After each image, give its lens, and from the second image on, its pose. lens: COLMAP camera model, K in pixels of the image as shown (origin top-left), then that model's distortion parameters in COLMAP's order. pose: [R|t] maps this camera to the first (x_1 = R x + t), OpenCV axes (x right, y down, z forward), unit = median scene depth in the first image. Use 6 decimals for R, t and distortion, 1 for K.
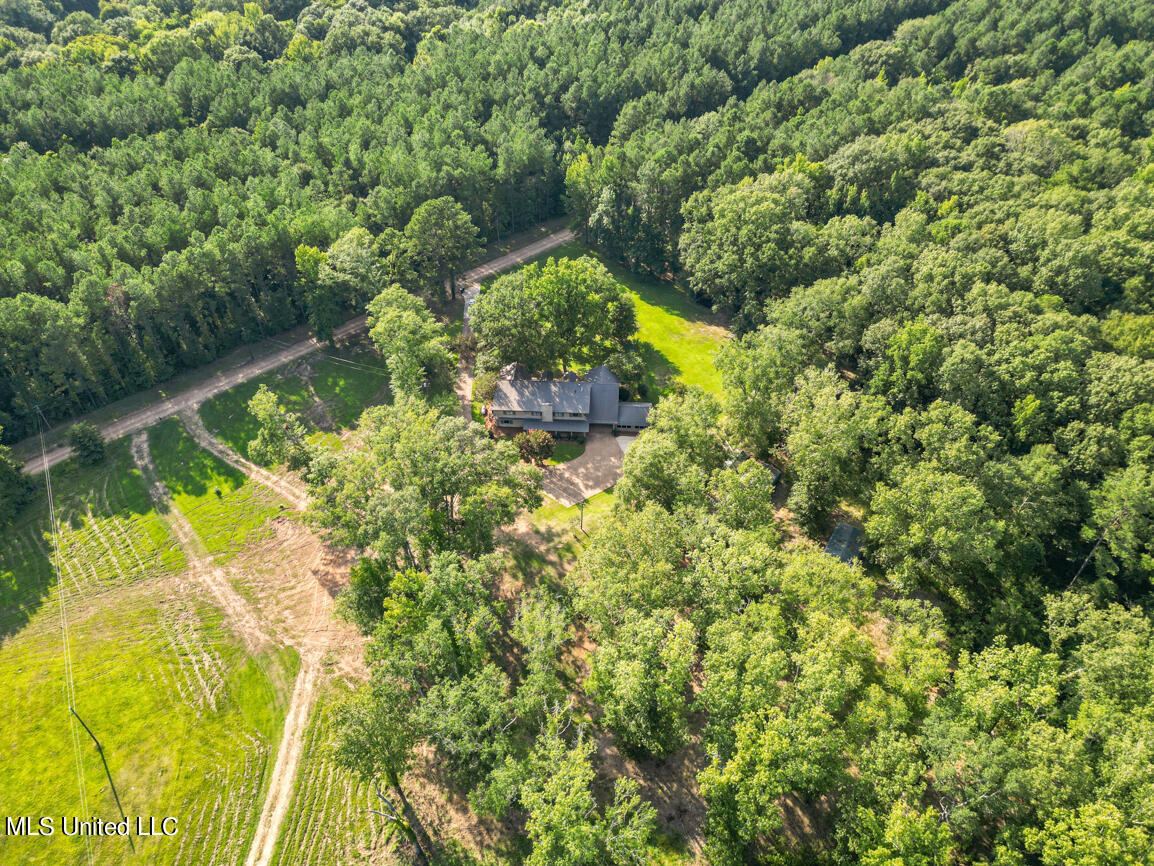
lens RADIAL K [[800.5, 0, 577.0], [0, 800.5, 433.0], [0, 0, 1]] dist [0.066065, -0.062531]
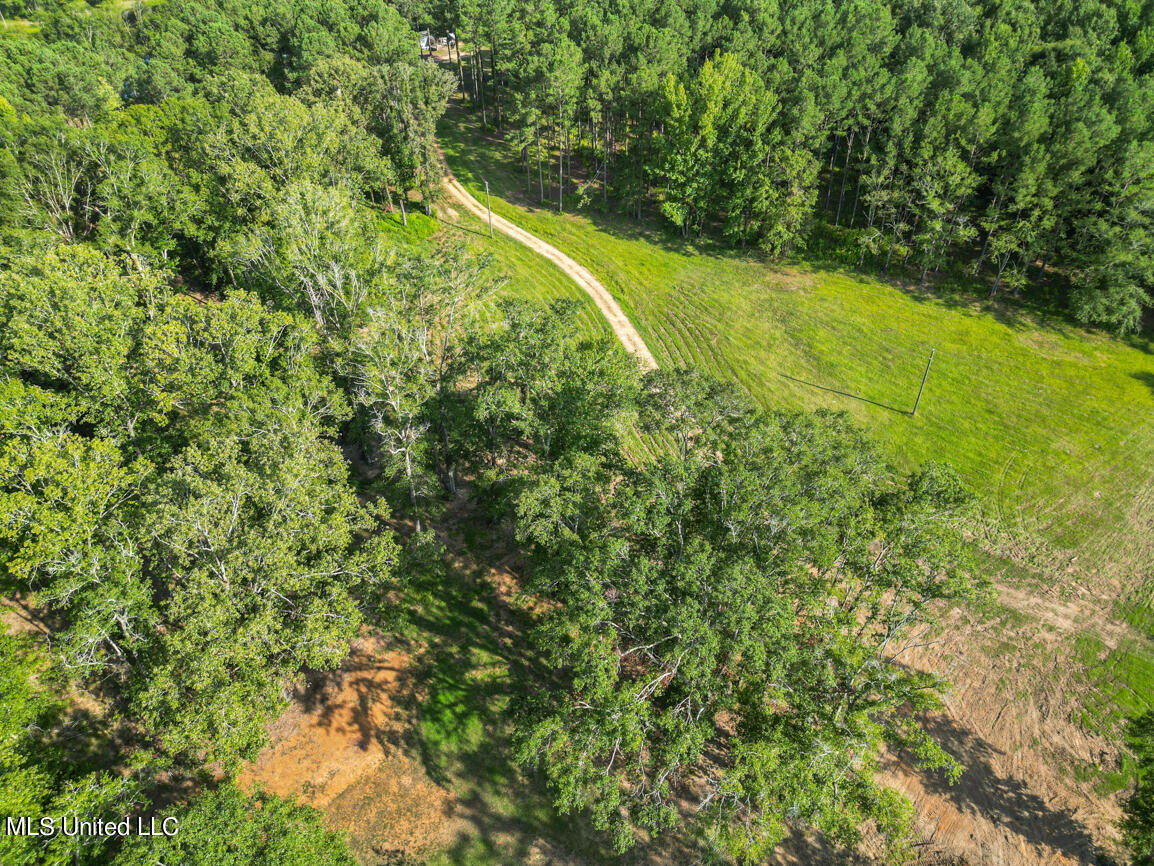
lens RADIAL K [[800.5, 0, 577.0], [0, 800.5, 433.0], [0, 0, 1]] dist [0.066065, -0.062531]
pose [[-0.940287, 0.221297, -0.258627, -0.002082], [-0.225911, 0.162610, 0.960480, -0.273703], [0.254607, 0.961554, -0.102906, 0.716581]]
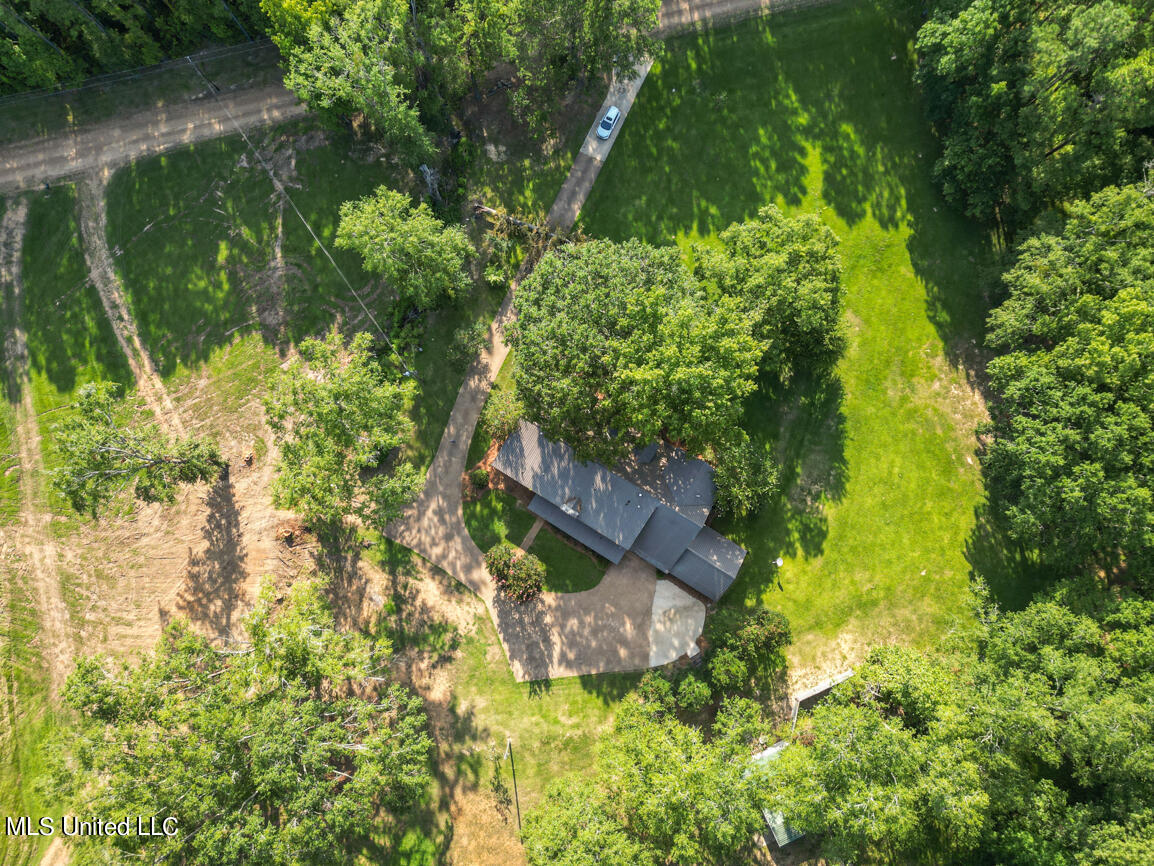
lens RADIAL K [[800.5, 0, 577.0], [0, 800.5, 433.0], [0, 0, 1]] dist [0.066065, -0.062531]
pose [[0.876873, 0.478790, -0.043058, -0.034622], [-0.318965, 0.646490, 0.693045, -0.479852], [0.359659, -0.593979, 0.719607, 0.596961]]
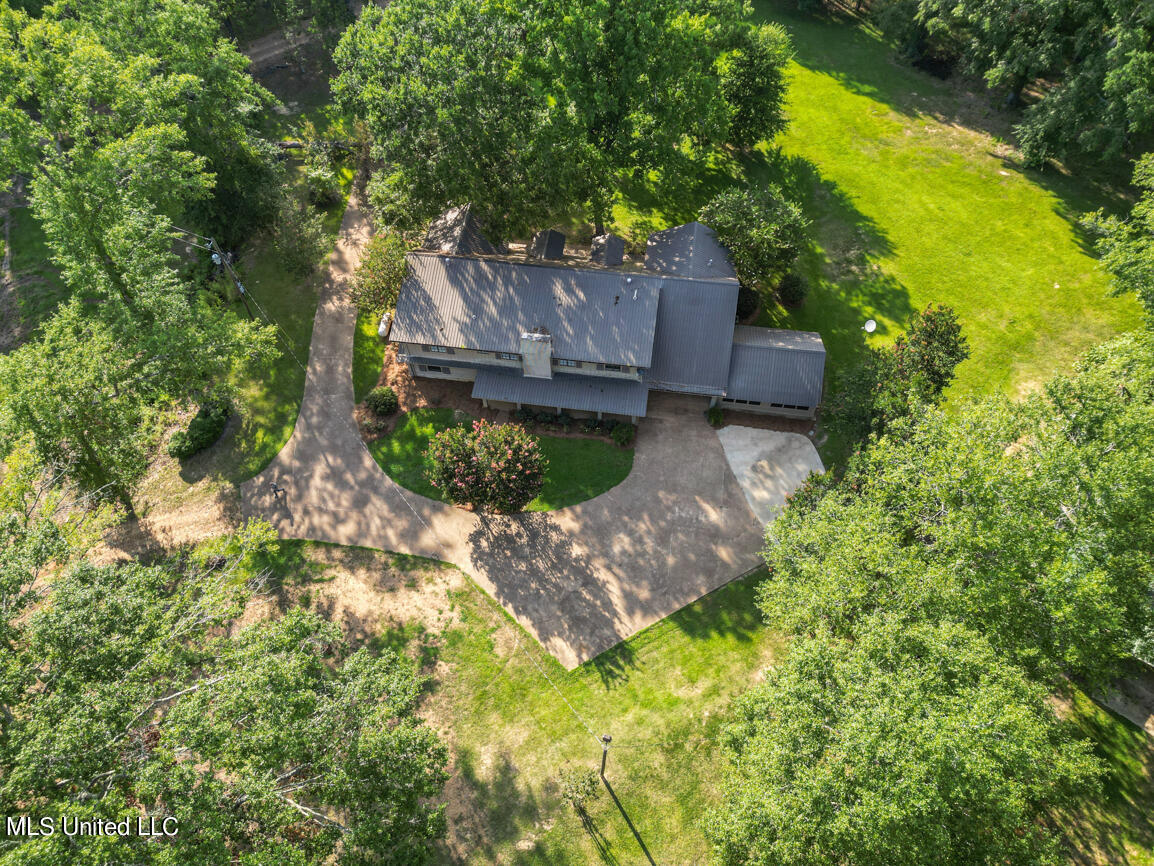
lens RADIAL K [[800.5, 0, 577.0], [0, 800.5, 433.0], [0, 0, 1]] dist [0.066065, -0.062531]
pose [[0.996144, 0.065446, -0.058422, 0.004713], [-0.049652, 0.969609, 0.239570, -0.080048], [0.072325, -0.235746, 0.969120, 0.630251]]
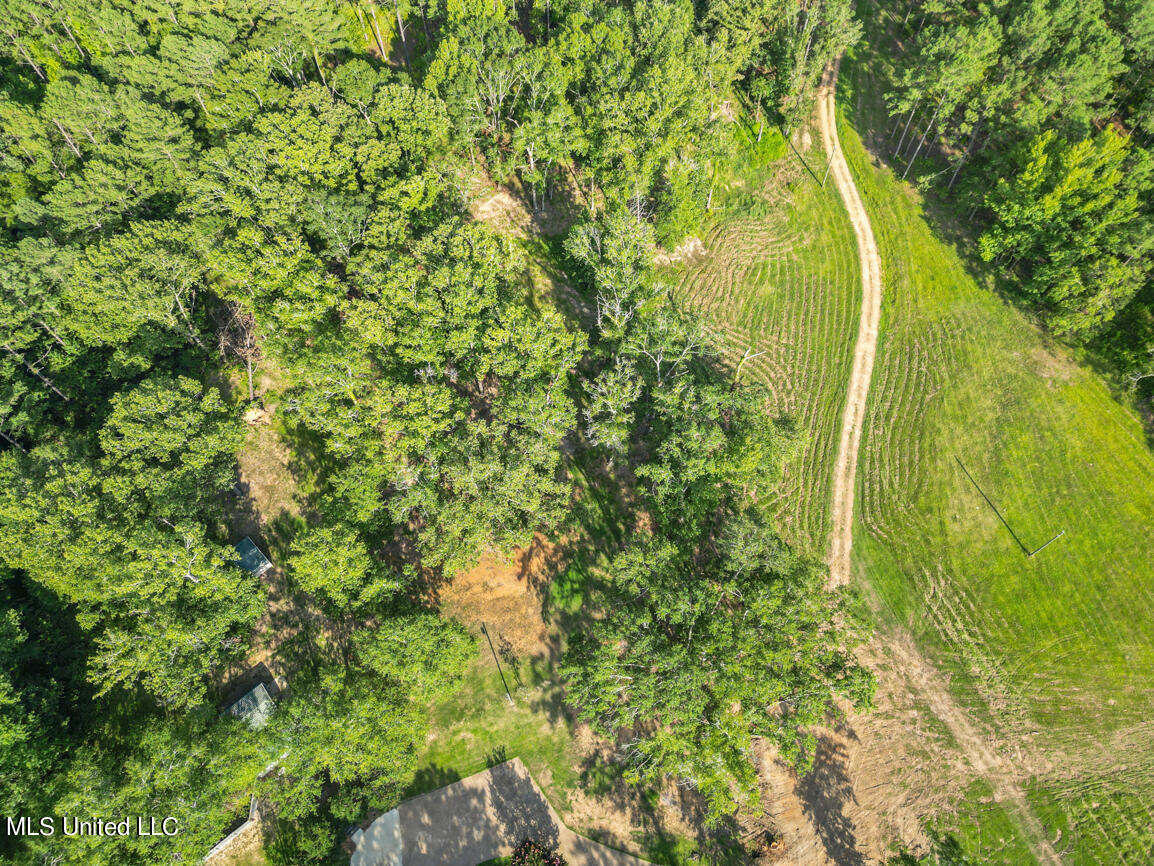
lens RADIAL K [[802.1, 0, 574.3], [0, 802.1, 432.4], [0, 0, 1]] dist [0.089870, -0.096819]
pose [[-0.970251, -0.207966, 0.123951, -0.082683], [0.173166, -0.238331, 0.955621, -0.482801], [-0.169195, 0.948656, 0.267253, 0.470249]]
